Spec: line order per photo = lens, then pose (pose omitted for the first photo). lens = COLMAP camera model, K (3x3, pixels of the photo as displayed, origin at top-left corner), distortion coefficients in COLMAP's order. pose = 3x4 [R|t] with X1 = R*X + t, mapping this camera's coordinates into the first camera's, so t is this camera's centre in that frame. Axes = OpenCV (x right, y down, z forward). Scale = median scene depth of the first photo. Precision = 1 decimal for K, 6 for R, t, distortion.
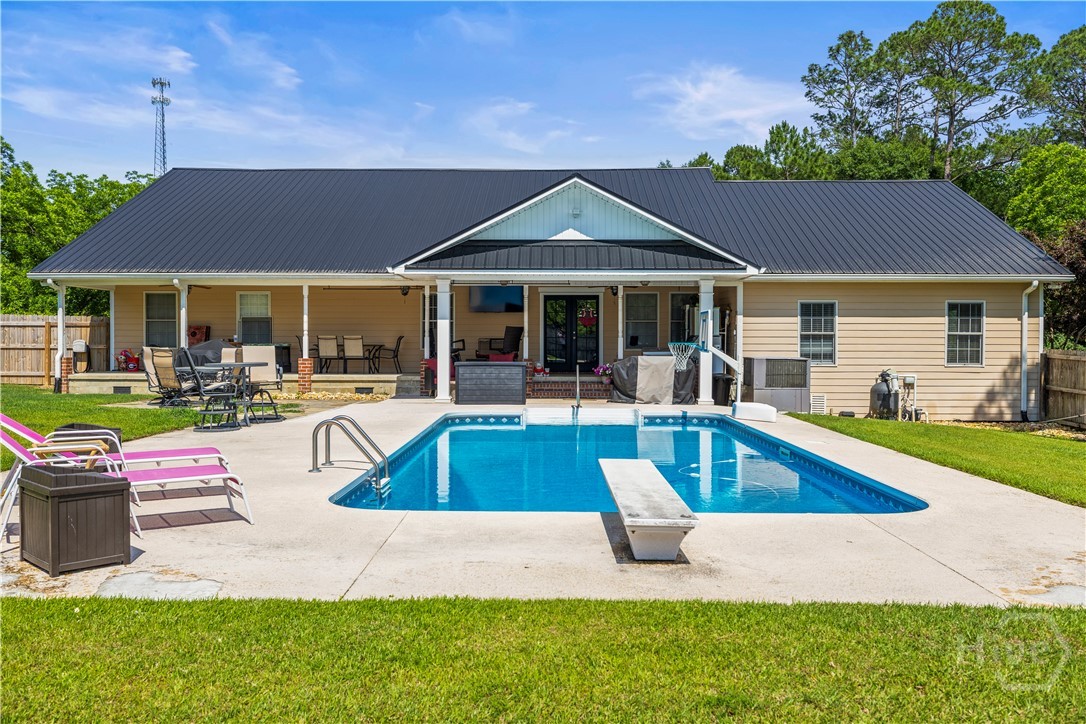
lens RADIAL K [[923.2, 0, 536.3], [0, 923.2, 360.1], [0, 0, 1]] dist [0.007463, 0.010492]
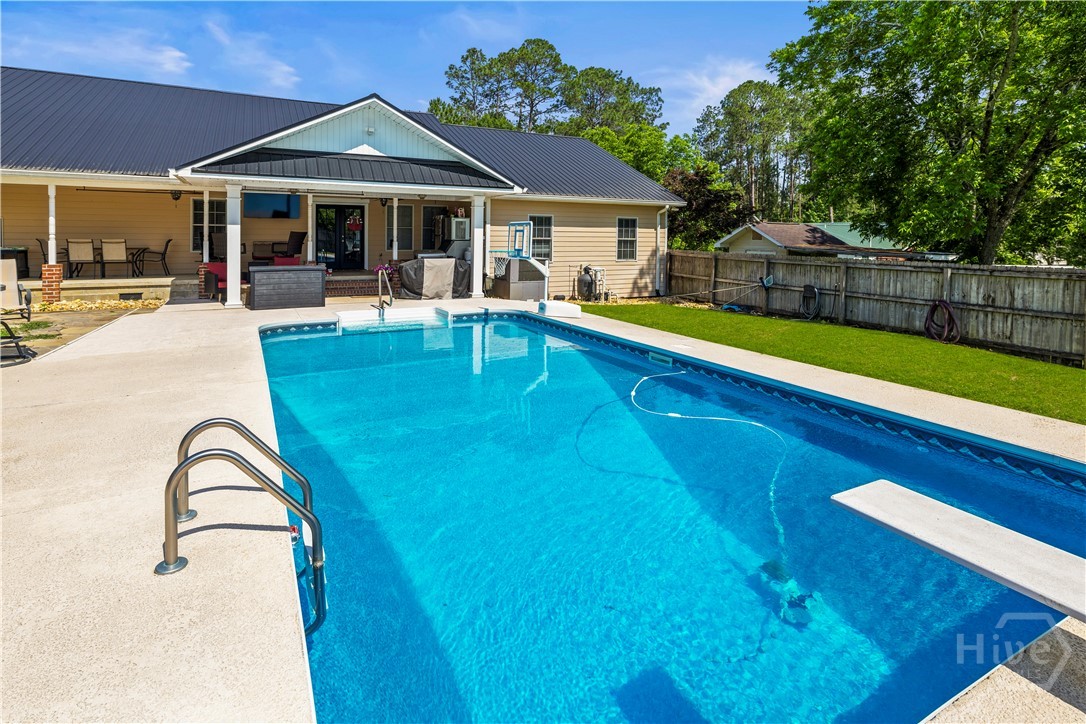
lens RADIAL K [[556.4, 0, 539.2], [0, 556.4, 246.4], [0, 0, 1]] dist [0.000917, 0.000641]
pose [[0.877835, -0.003830, 0.478948, -0.090077], [0.005207, 0.999985, -0.001547, -0.016336], [-0.478935, 0.003852, 0.877842, 0.282527]]
